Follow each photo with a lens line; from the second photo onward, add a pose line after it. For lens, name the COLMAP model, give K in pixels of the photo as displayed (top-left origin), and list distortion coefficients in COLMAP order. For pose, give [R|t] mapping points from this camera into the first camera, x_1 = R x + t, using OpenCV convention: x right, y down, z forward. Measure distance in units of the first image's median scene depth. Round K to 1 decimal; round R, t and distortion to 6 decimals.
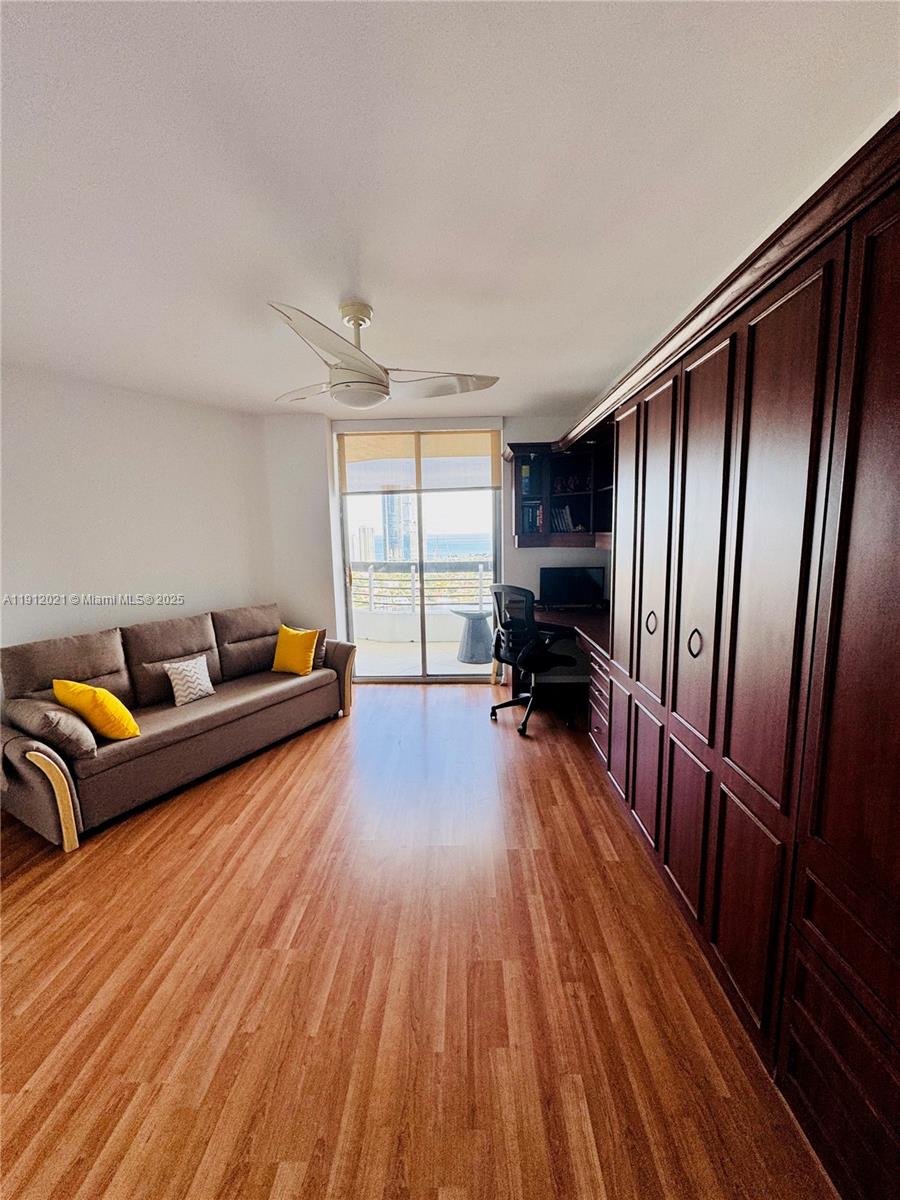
lens RADIAL K [[476.8, 0, 446.6], [0, 476.8, 594.4], [0, 0, 1]] dist [-0.002258, -0.000742]
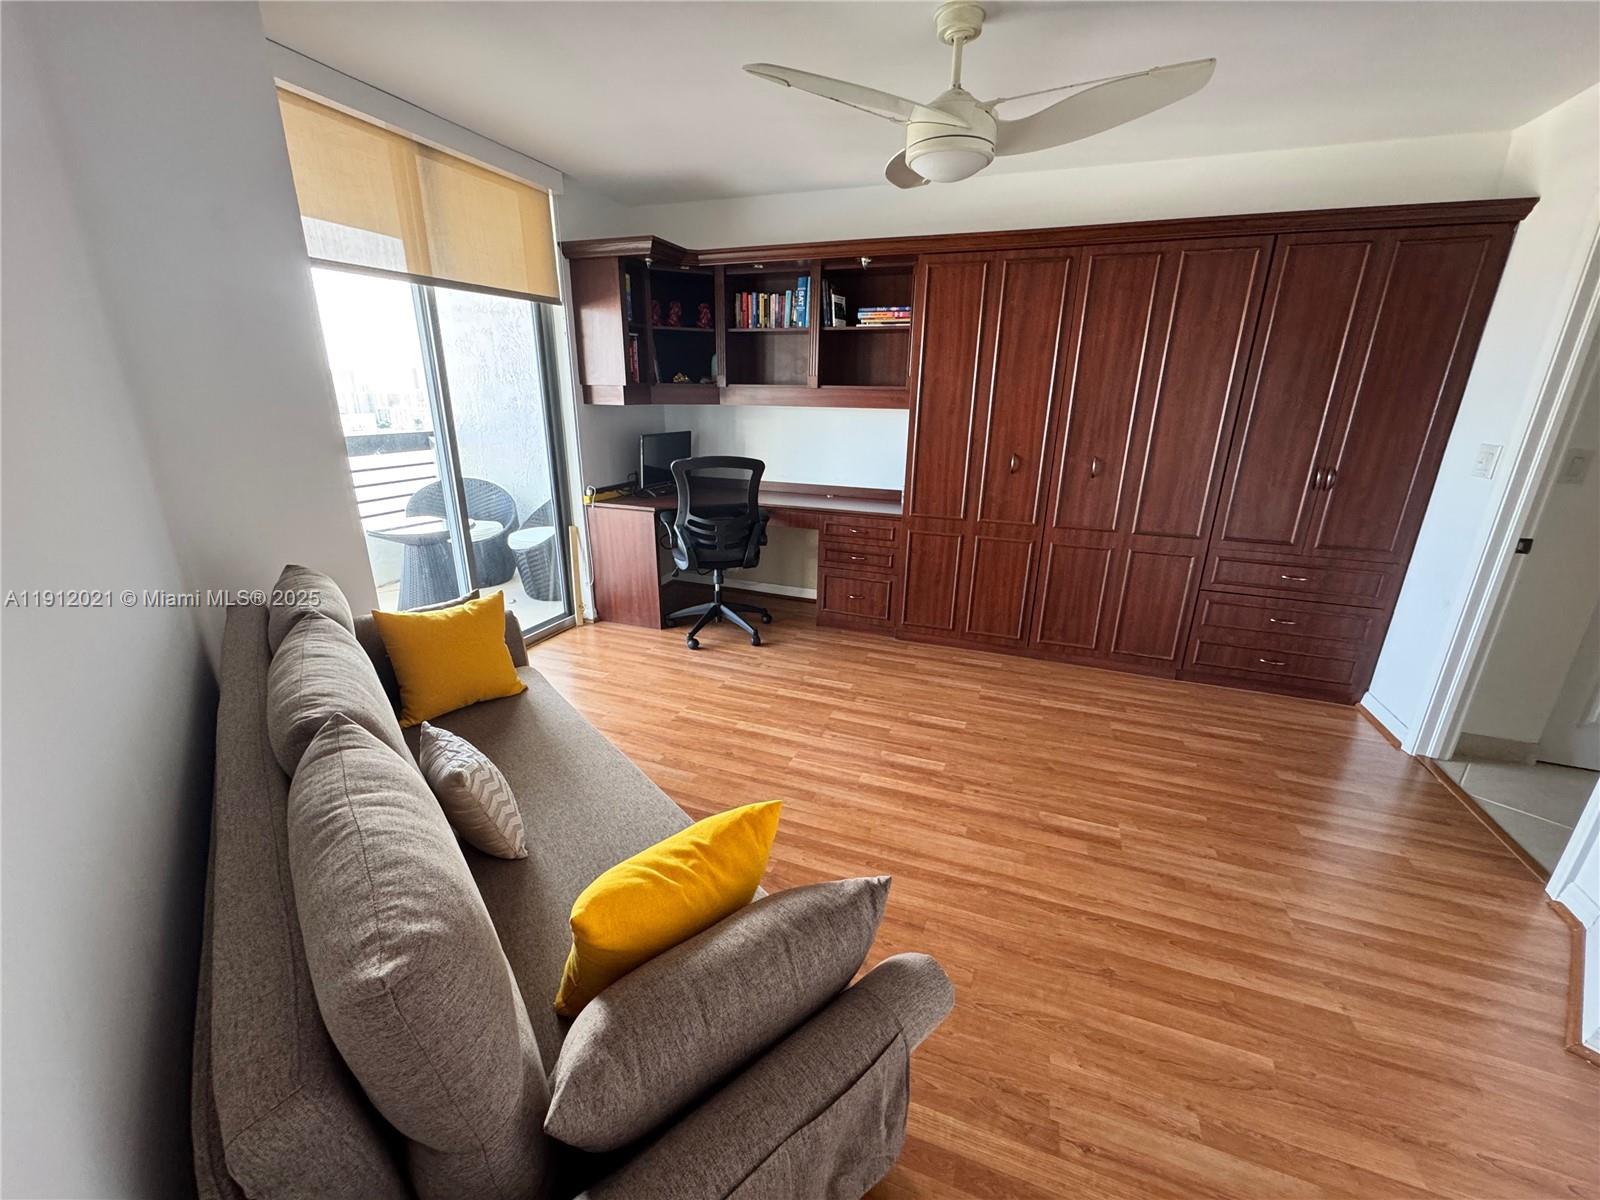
lens RADIAL K [[635.7, 0, 793.0], [0, 635.7, 604.8], [0, 0, 1]] dist [-0.002258, -0.000742]
pose [[0.327554, -0.278679, 0.902799, -1.505495], [0.102436, 0.960355, 0.259280, -0.086529], [-0.939263, 0.007551, 0.343115, 1.116824]]
